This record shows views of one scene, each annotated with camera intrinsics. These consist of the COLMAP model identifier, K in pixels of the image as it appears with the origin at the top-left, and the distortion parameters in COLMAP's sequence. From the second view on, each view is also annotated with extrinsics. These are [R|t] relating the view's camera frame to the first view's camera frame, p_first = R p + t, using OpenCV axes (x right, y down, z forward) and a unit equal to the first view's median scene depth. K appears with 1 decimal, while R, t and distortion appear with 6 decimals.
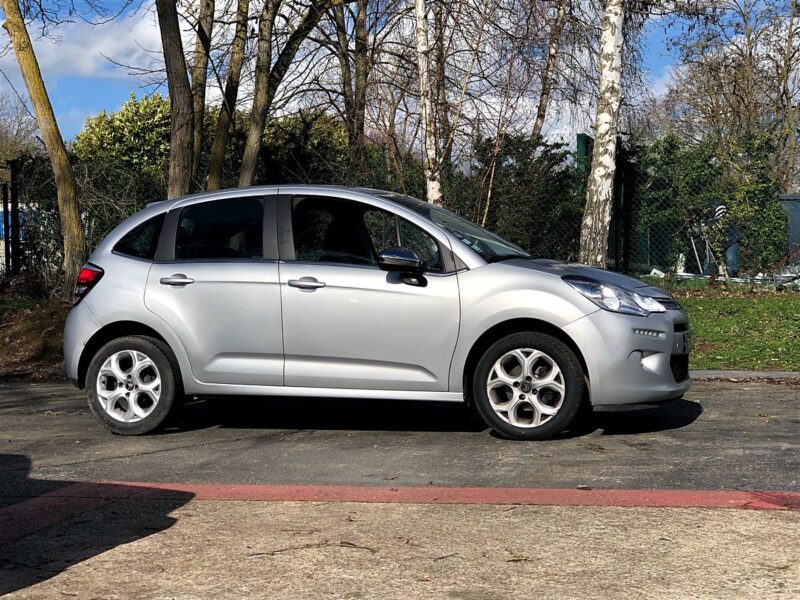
lens RADIAL K [[1352.2, 0, 400.0], [0, 1352.2, 300.0], [0, 0, 1]] dist [0.146433, 0.121112]
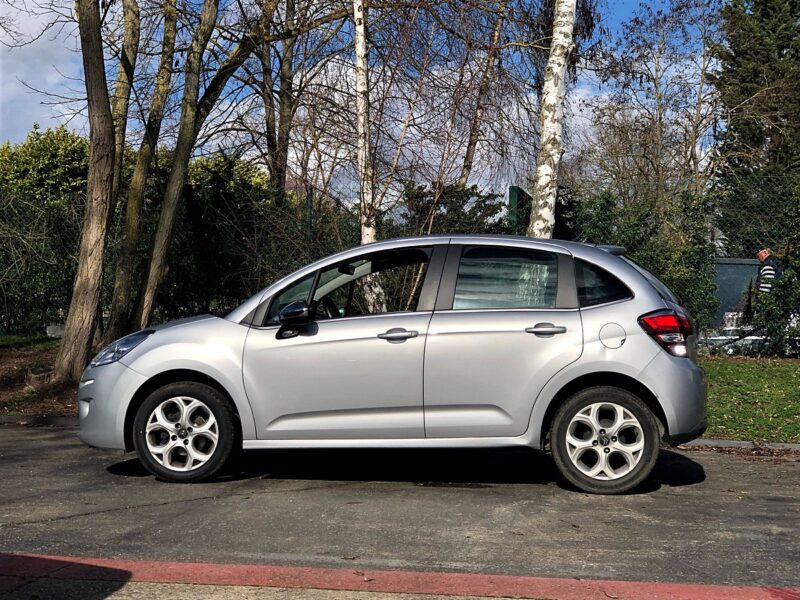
lens RADIAL K [[1352.2, 0, 400.0], [0, 1352.2, 300.0], [0, 0, 1]] dist [0.146433, 0.121112]
pose [[0.996669, 0.037462, 0.072435, -0.033477], [-0.034805, 0.998686, -0.037604, -0.002471], [-0.073748, 0.034957, 0.996664, 0.083528]]
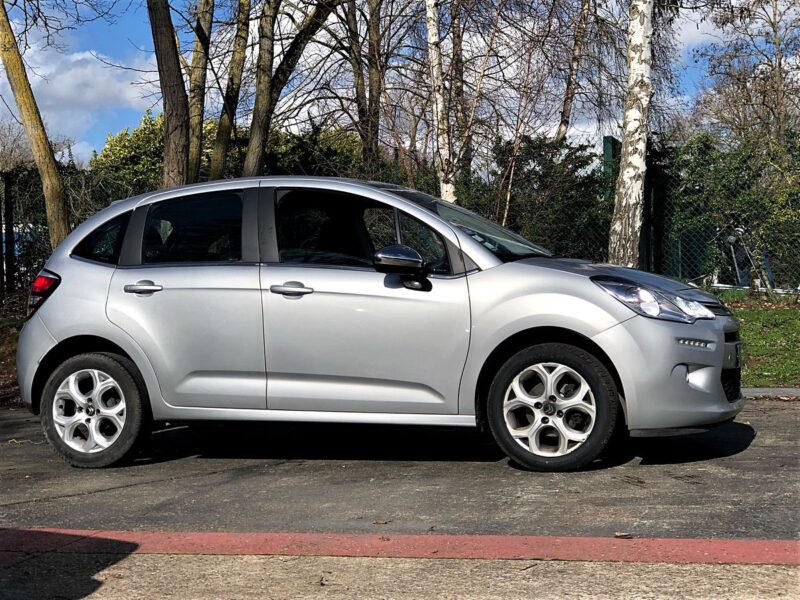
lens RADIAL K [[1352.2, 0, 400.0], [0, 1352.2, 300.0], [0, 0, 1]] dist [0.146433, 0.121112]
pose [[0.999787, -0.009121, -0.018508, 0.014309], [0.008834, 0.999840, -0.015557, 0.007982], [0.018647, 0.015391, 0.999708, 0.135467]]
